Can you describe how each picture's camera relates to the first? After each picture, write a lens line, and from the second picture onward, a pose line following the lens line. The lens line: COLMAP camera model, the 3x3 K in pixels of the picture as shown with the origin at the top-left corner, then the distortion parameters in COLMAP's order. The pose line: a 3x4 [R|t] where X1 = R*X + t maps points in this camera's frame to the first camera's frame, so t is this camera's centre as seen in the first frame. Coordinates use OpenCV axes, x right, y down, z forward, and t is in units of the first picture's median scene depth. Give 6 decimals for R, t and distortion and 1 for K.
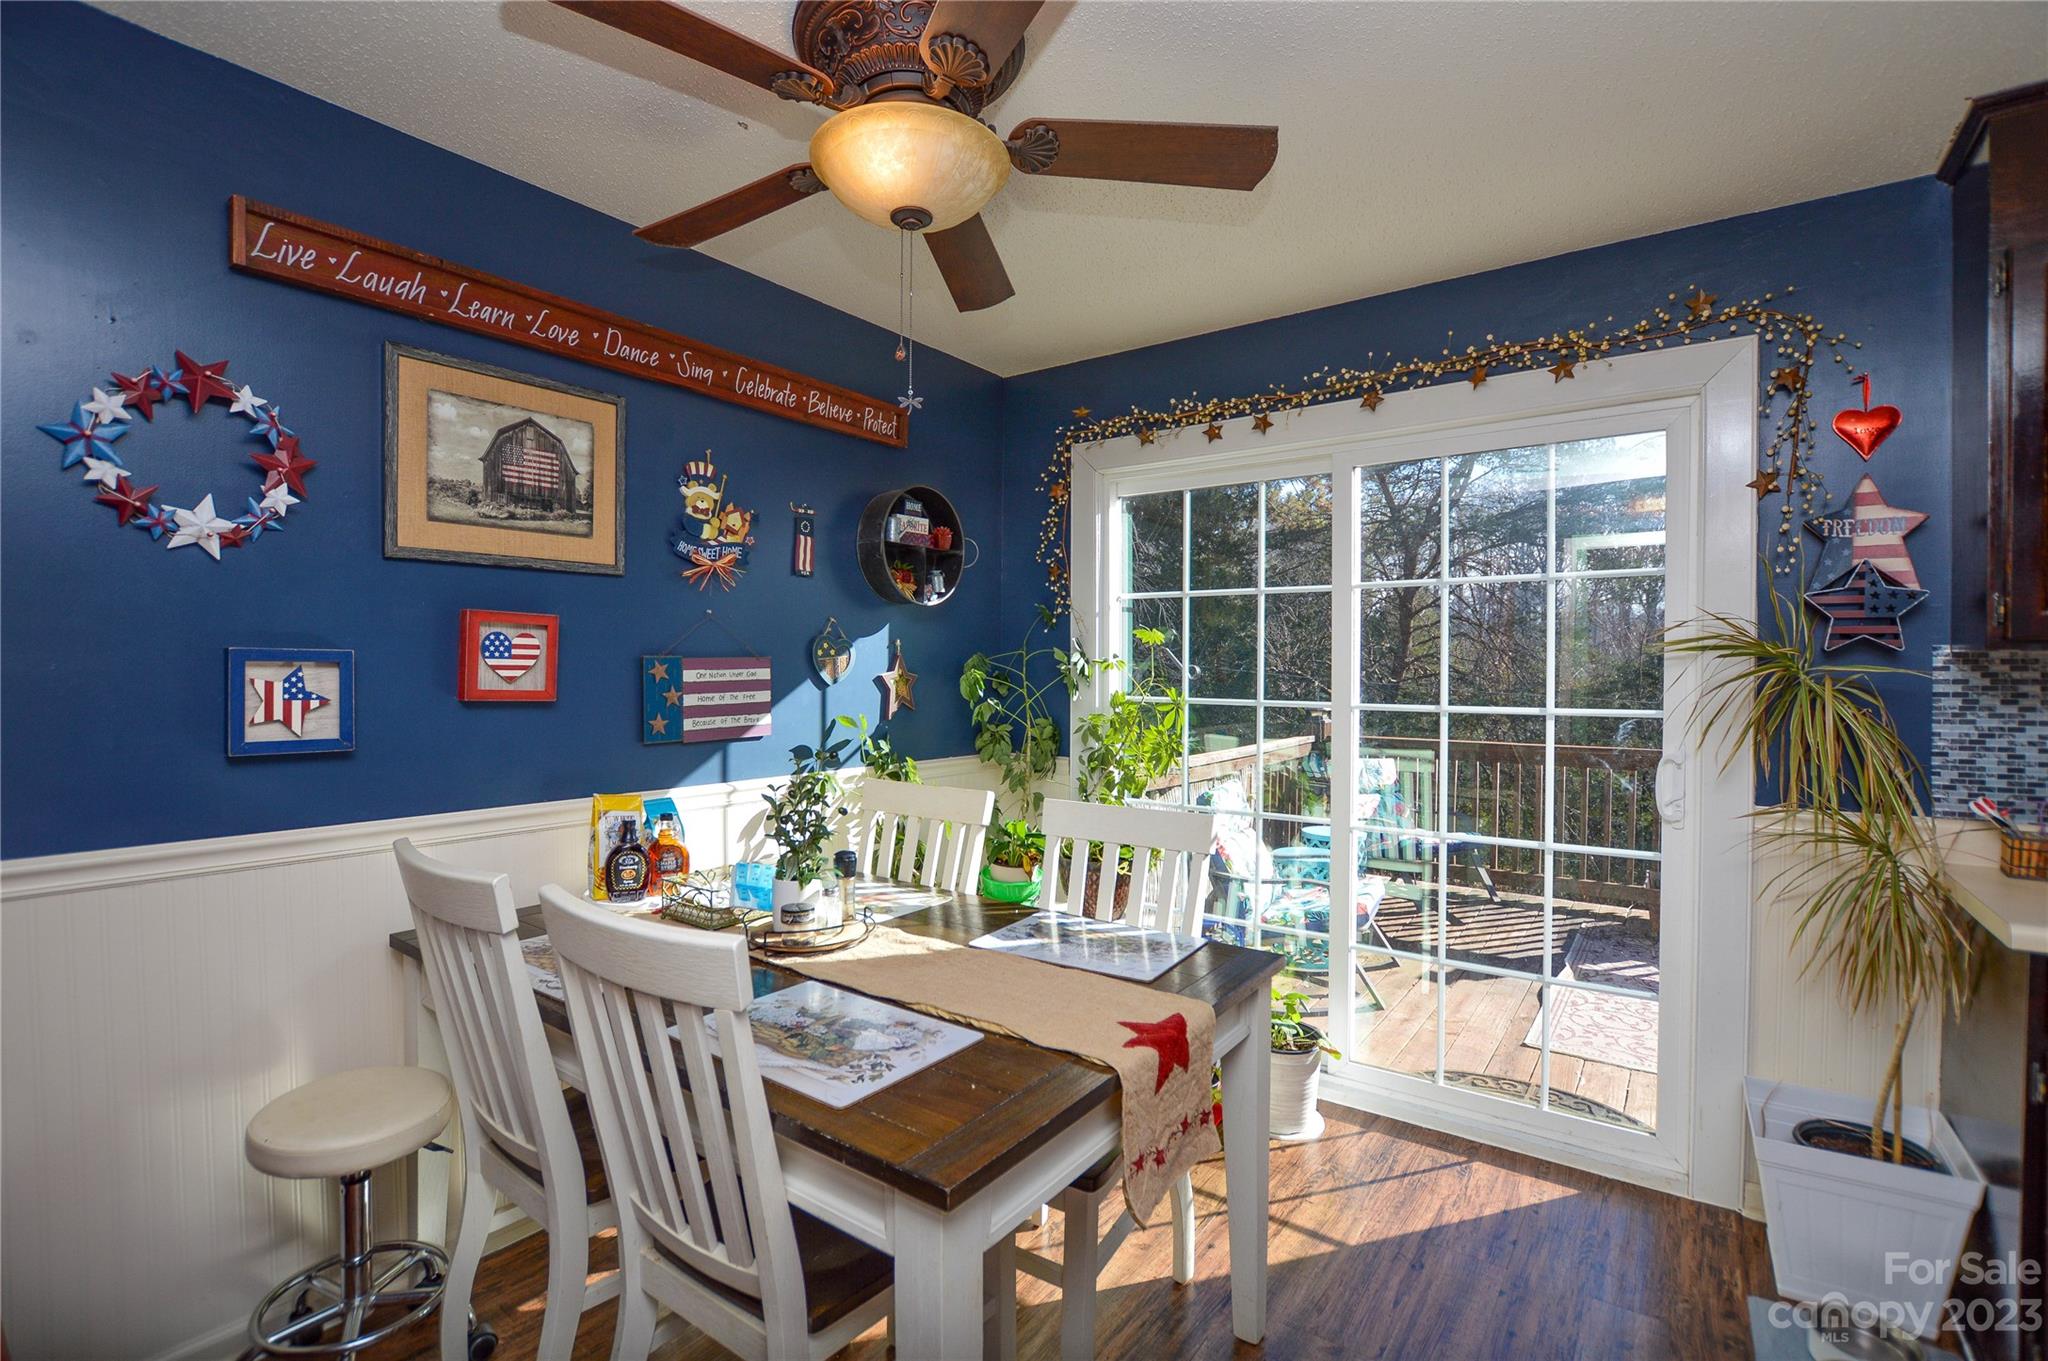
lens RADIAL K [[927.4, 0, 1015.4], [0, 927.4, 679.1], [0, 0, 1]] dist [-0.031686, 0.004395]
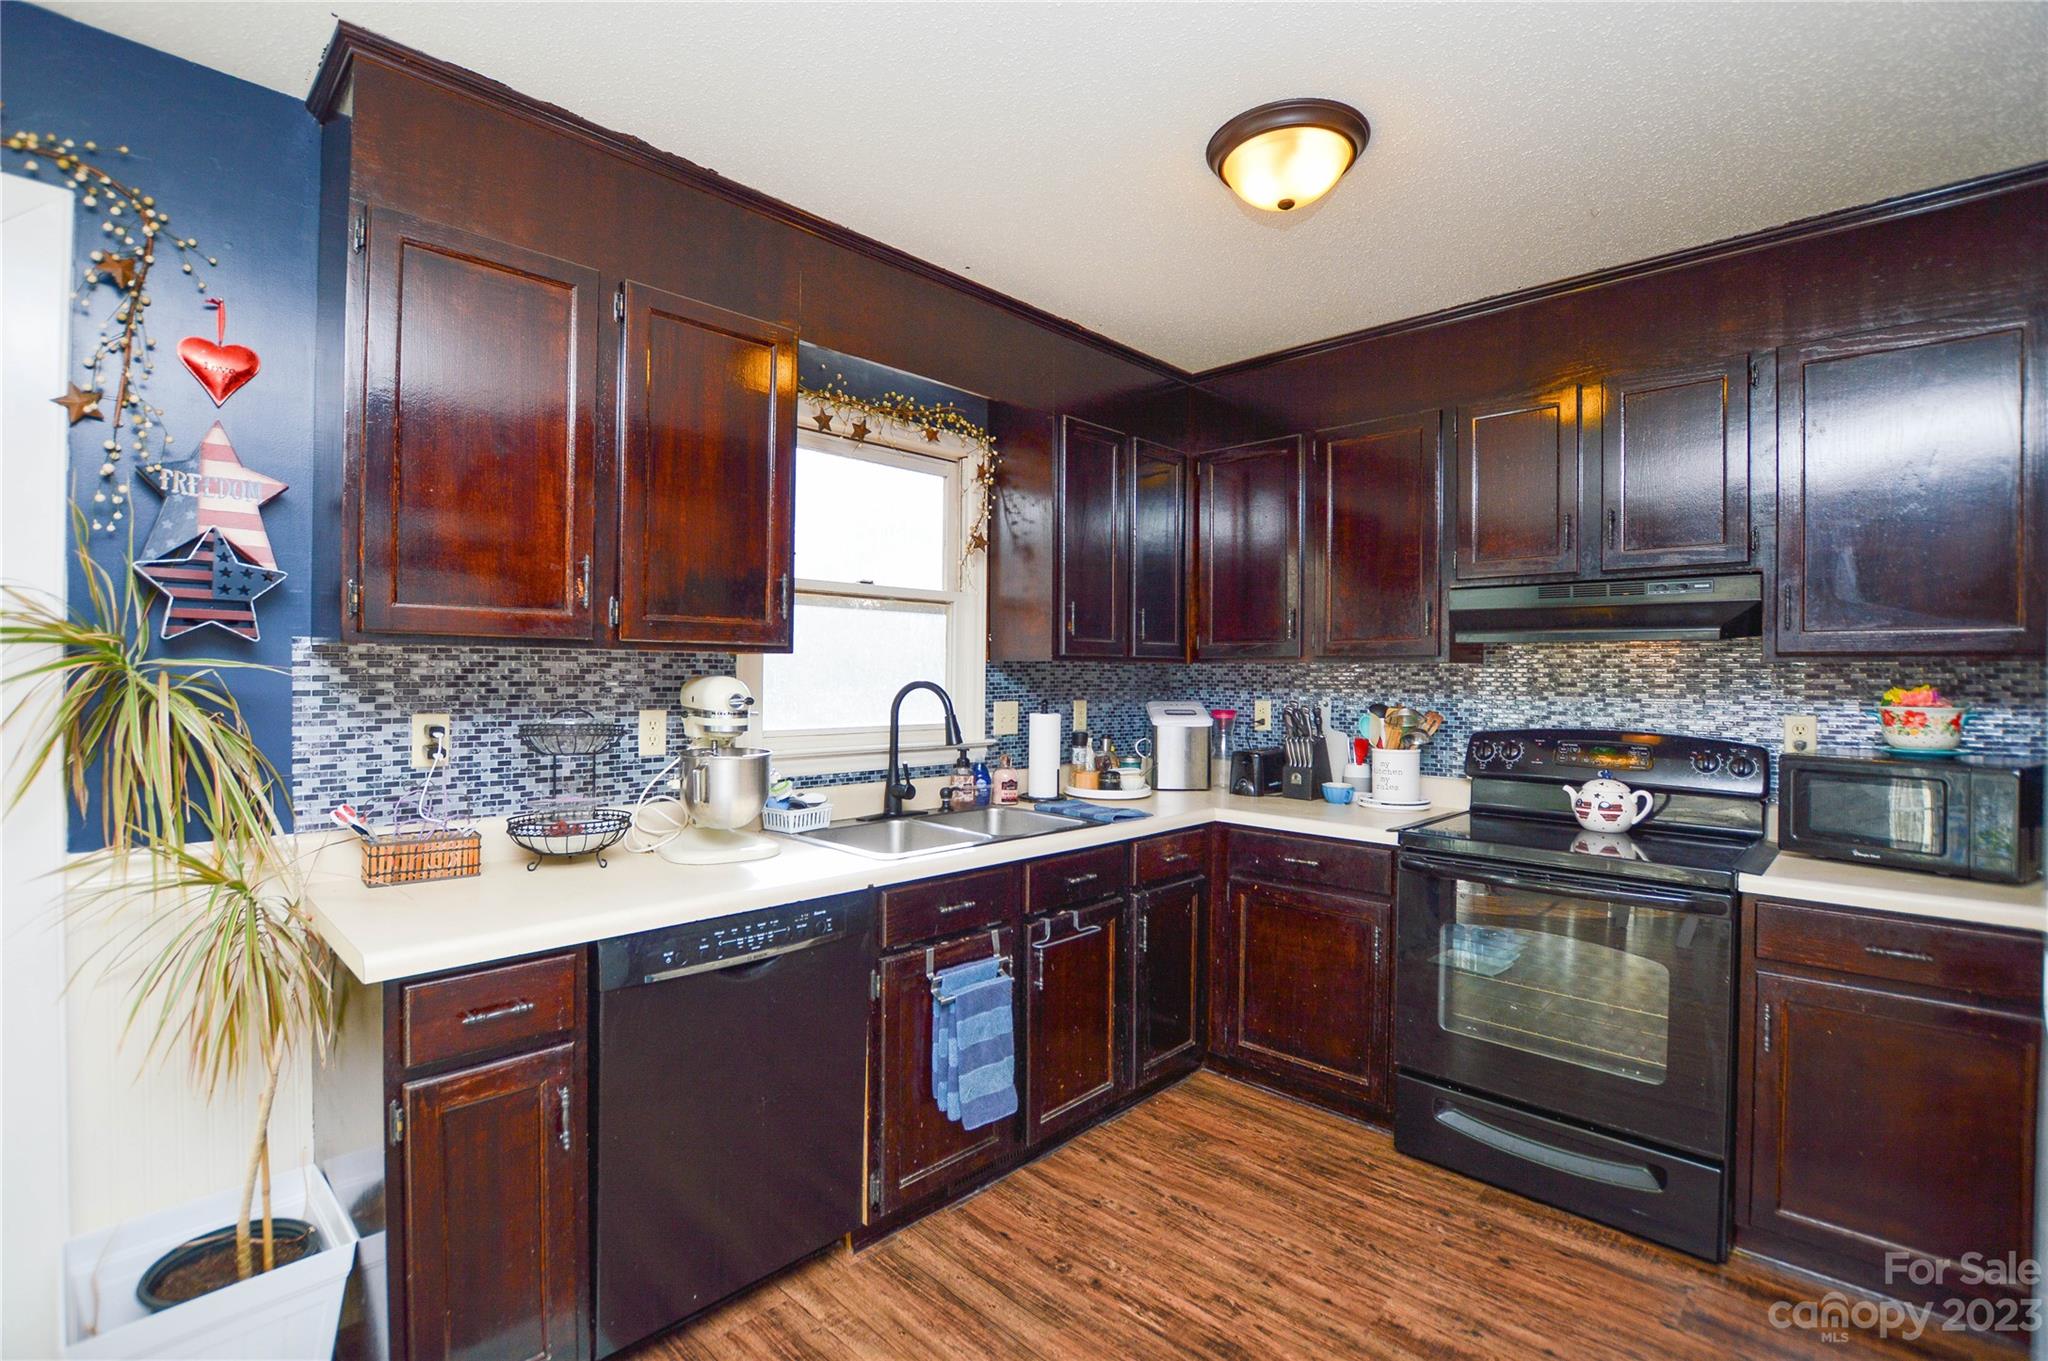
lens RADIAL K [[927.4, 0, 1020.4], [0, 927.4, 676.2], [0, 0, 1]] dist [-0.031686, 0.004395]
pose [[0.131096, -0.007245, 0.991343, 0.239392], [0.002377, 0.999973, 0.006994, -0.003954], [-0.991367, 0.001440, 0.131110, 0.188413]]
